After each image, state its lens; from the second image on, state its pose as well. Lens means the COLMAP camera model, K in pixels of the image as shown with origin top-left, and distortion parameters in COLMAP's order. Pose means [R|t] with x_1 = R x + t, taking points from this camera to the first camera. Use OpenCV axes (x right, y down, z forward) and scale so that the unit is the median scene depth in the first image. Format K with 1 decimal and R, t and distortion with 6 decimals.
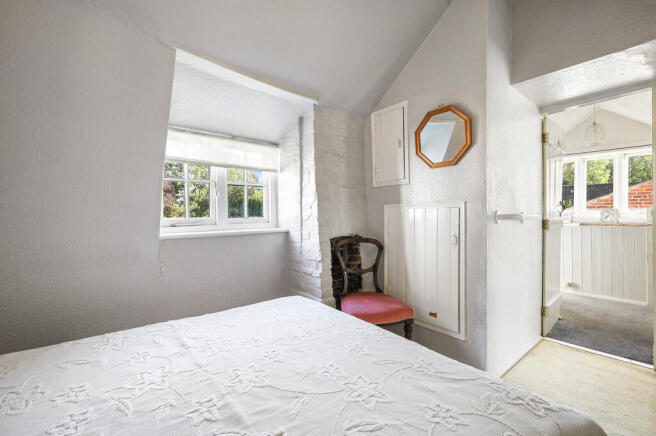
lens RADIAL K [[285.2, 0, 327.8], [0, 285.2, 210.6], [0, 0, 1]] dist [0.002099, 0.000291]
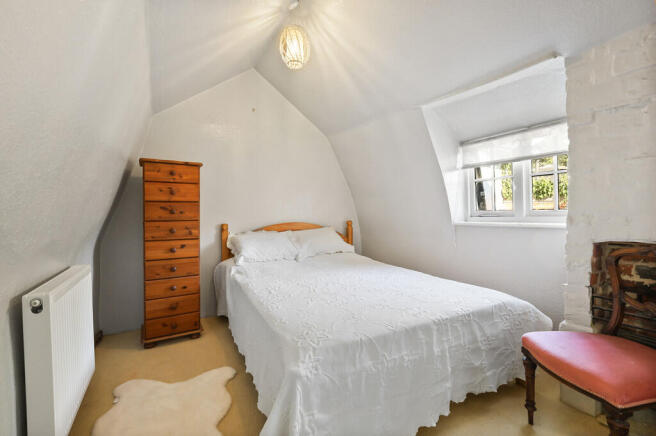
lens RADIAL K [[285.2, 0, 327.8], [0, 285.2, 210.6], [0, 0, 1]] dist [0.002099, 0.000291]
pose [[-0.160837, 0.014320, -0.986877, 0.795120], [0.034914, 0.999351, 0.008811, -0.005082], [0.986363, -0.033039, -0.161232, 0.496074]]
